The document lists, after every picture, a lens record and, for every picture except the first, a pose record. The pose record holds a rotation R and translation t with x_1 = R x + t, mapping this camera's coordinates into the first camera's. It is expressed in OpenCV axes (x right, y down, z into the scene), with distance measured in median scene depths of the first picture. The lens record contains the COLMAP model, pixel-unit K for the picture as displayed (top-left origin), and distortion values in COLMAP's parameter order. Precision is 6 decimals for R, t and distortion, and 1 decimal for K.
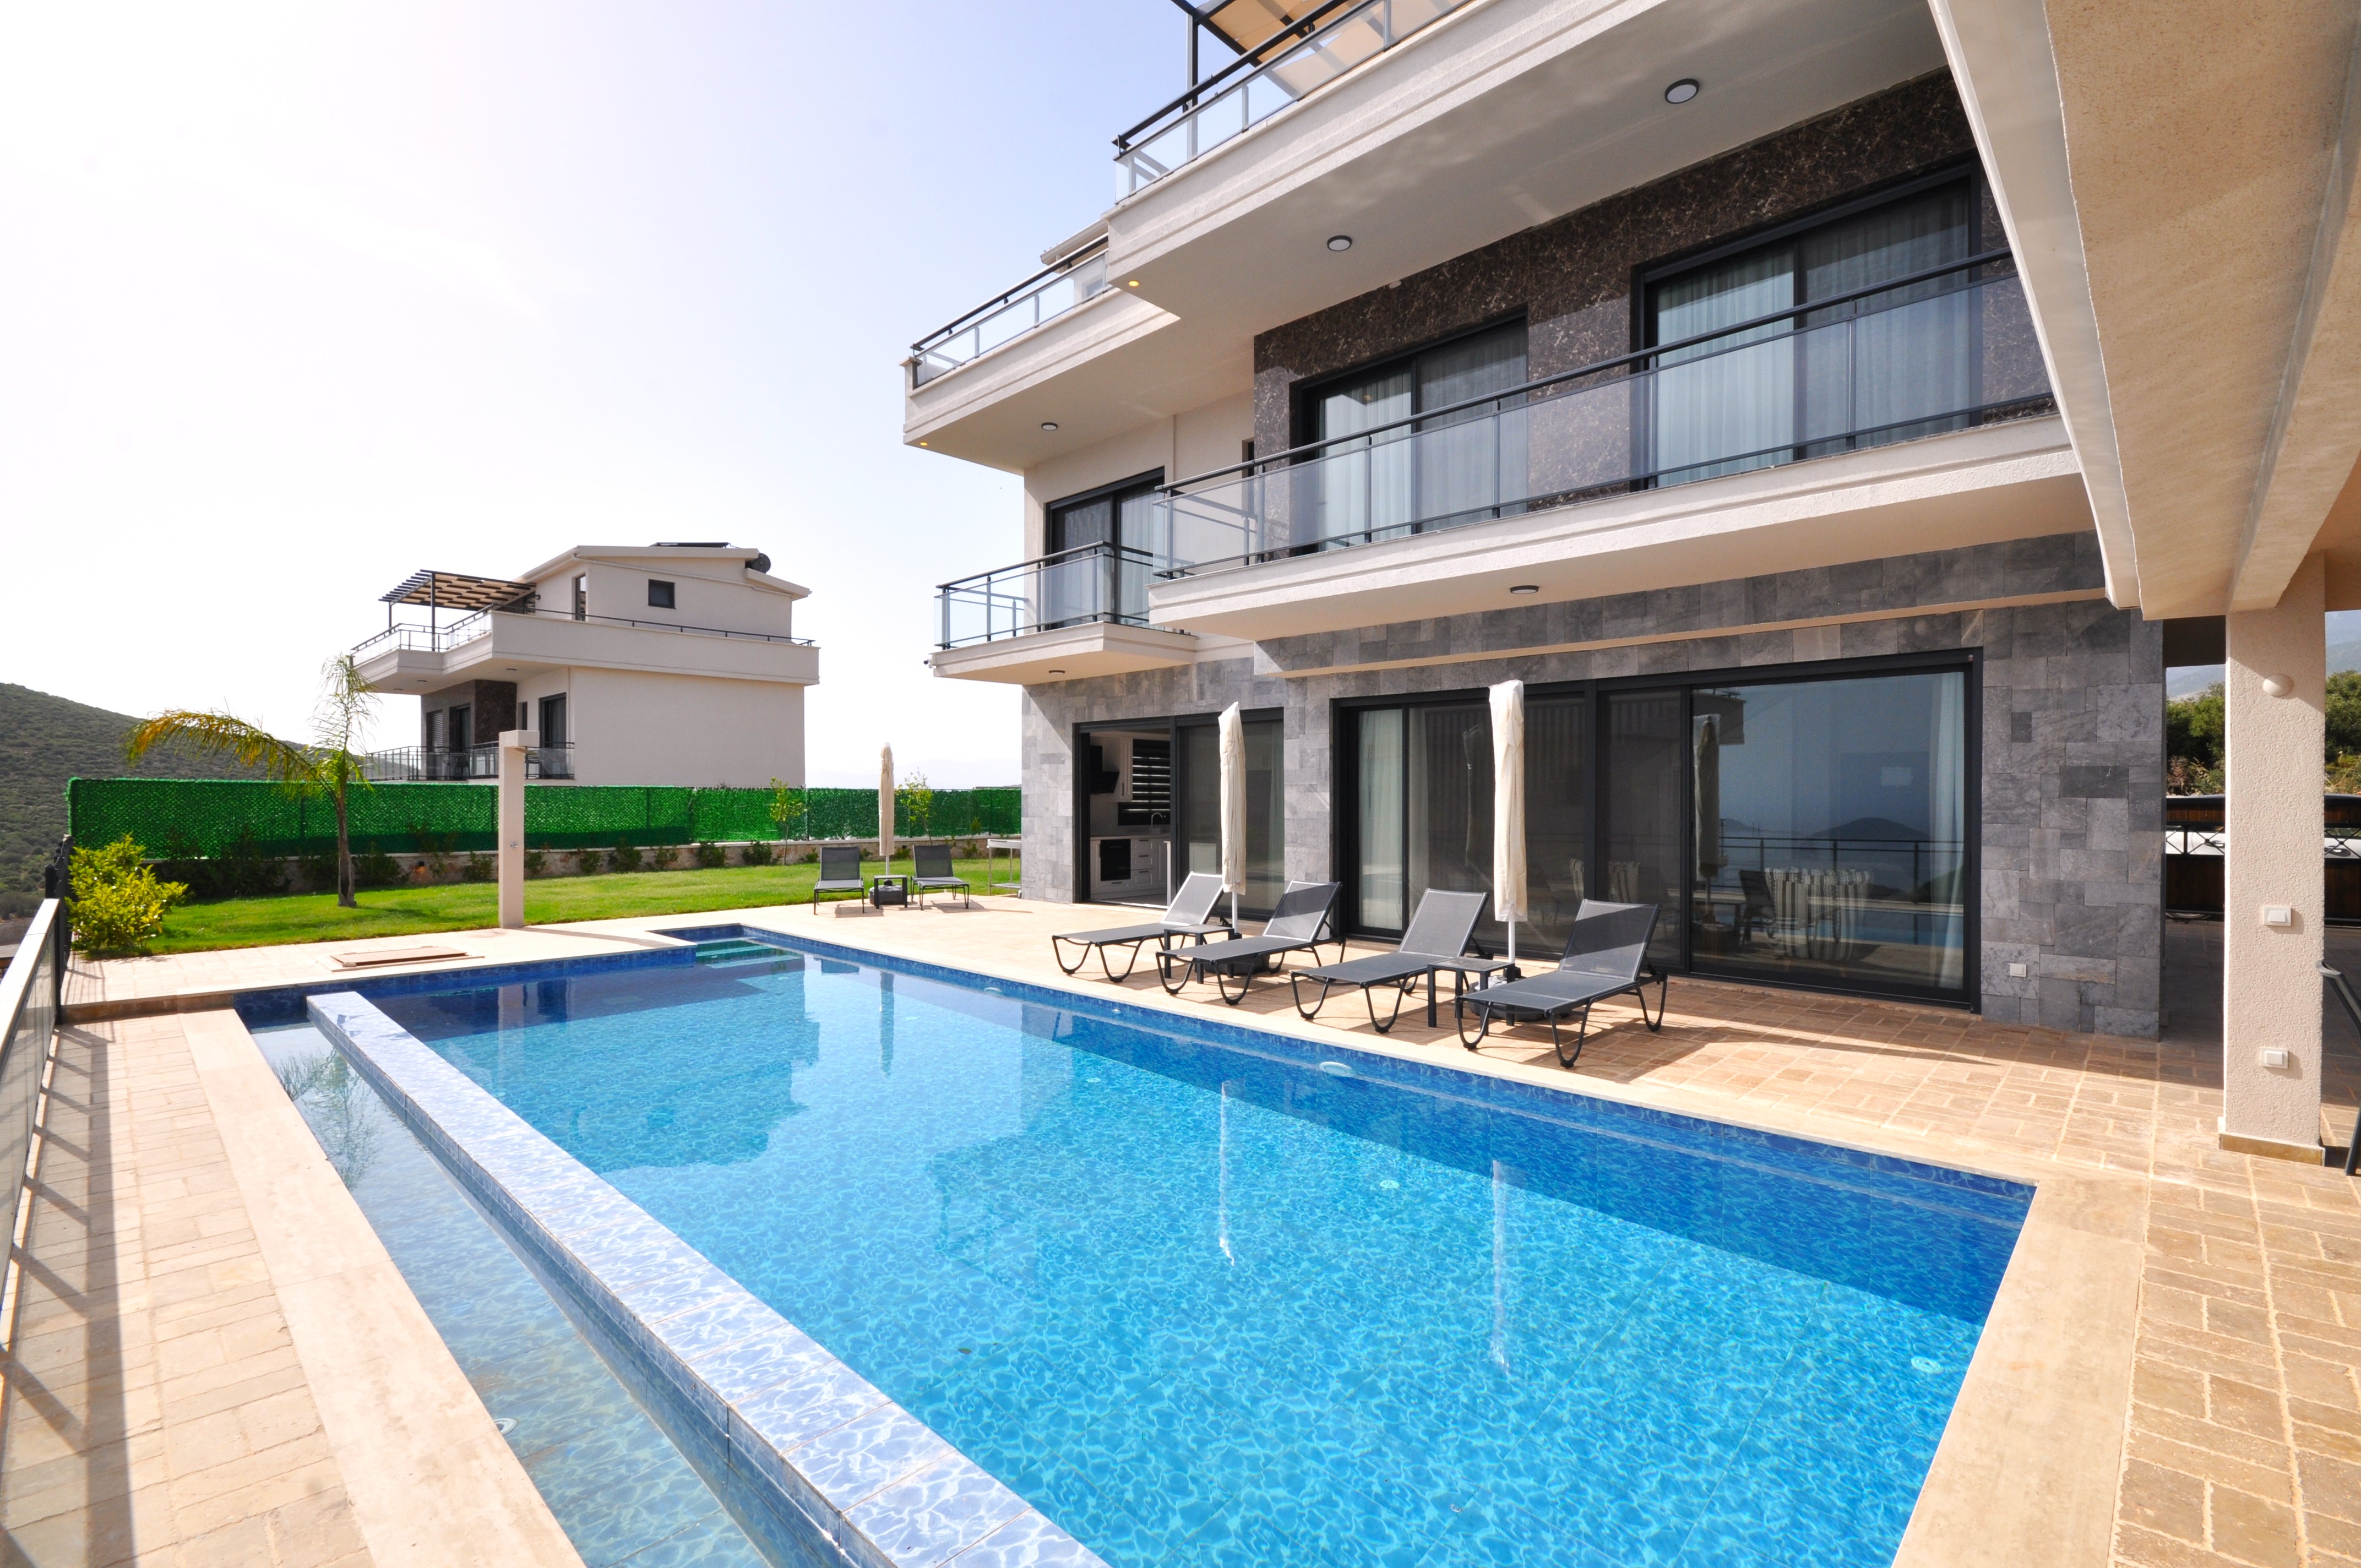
lens RADIAL K [[1039.3, 0, 1183.1], [0, 1039.3, 776.7], [0, 0, 1]] dist [-0.001595, -0.003449]
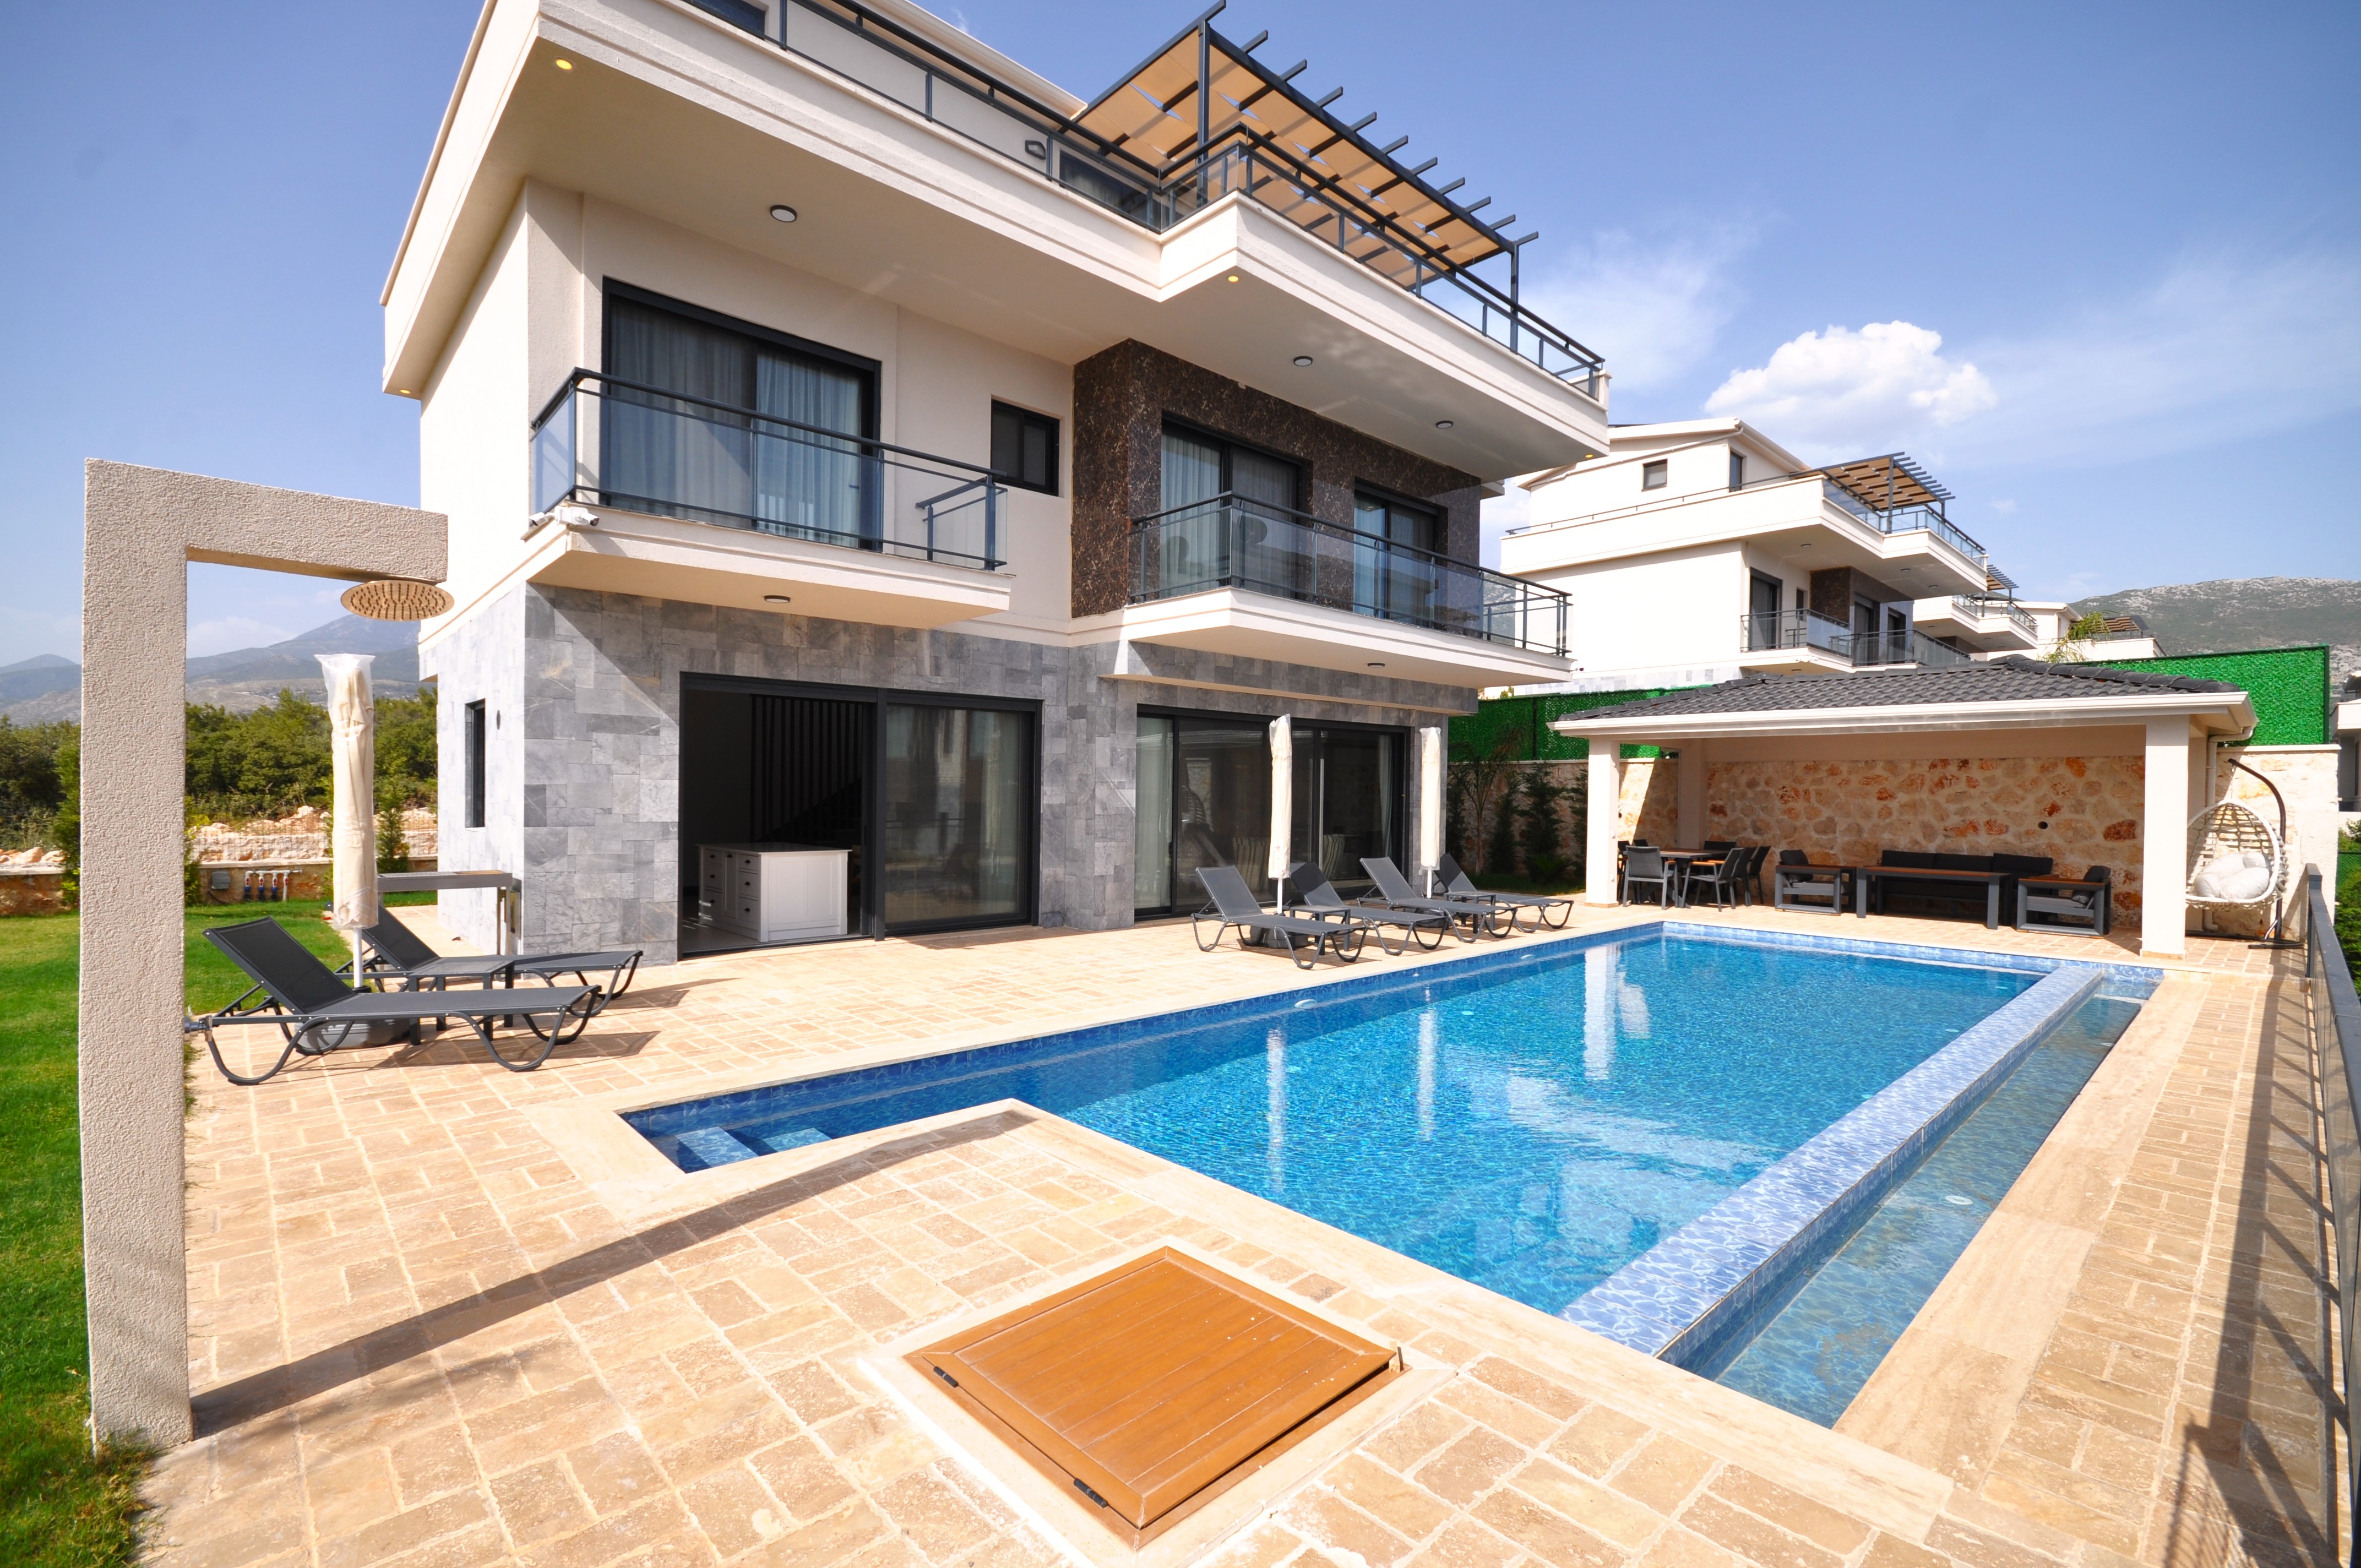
lens RADIAL K [[1039.3, 0, 1169.7], [0, 1039.3, 792.8], [0, 0, 1]] dist [-0.001595, -0.003449]
pose [[0.060459, -0.001934, 0.998169, -0.970708], [-0.029373, 0.999562, 0.003715, 0.013822], [-0.997738, -0.029544, 0.060375, 0.919226]]
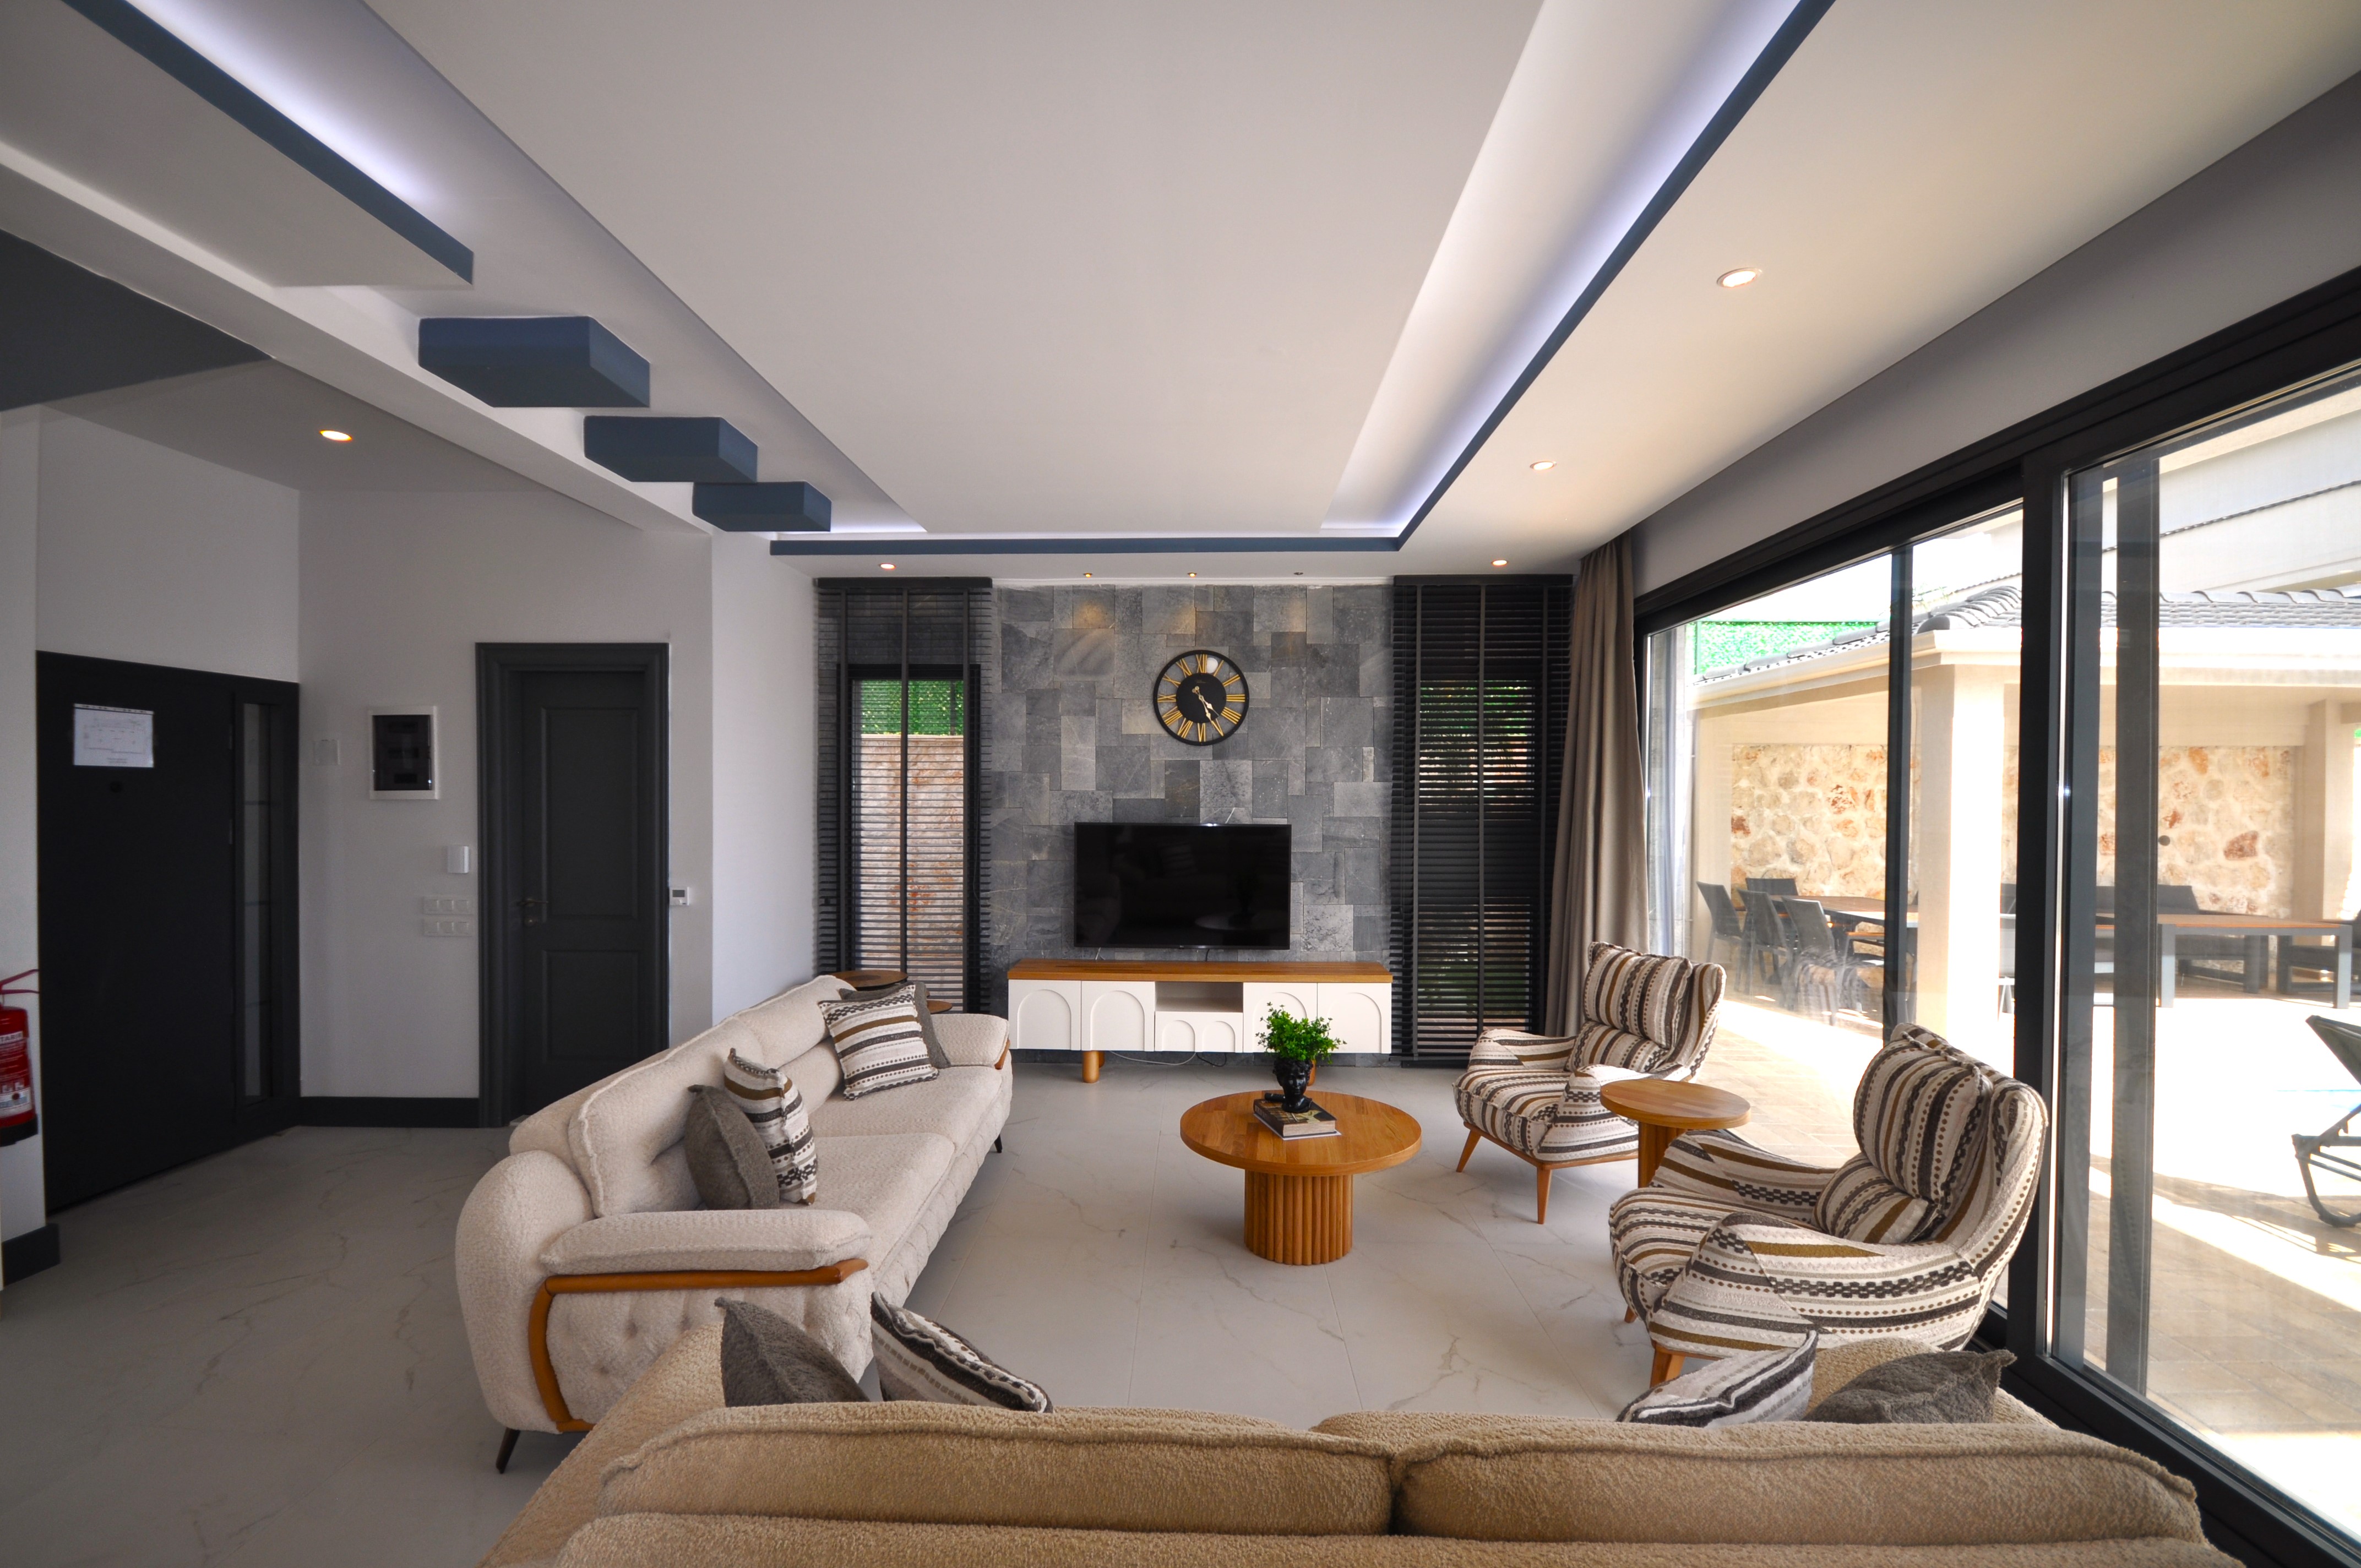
lens RADIAL K [[1039.3, 0, 1174.2], [0, 1039.3, 801.8], [0, 0, 1]] dist [-0.001595, -0.003449]
pose [[-0.669658, -0.009359, 0.742611, 0.299535], [-0.021766, 0.999738, -0.007029, 0.018282], [-0.742350, -0.020871, -0.669687, 1.192880]]
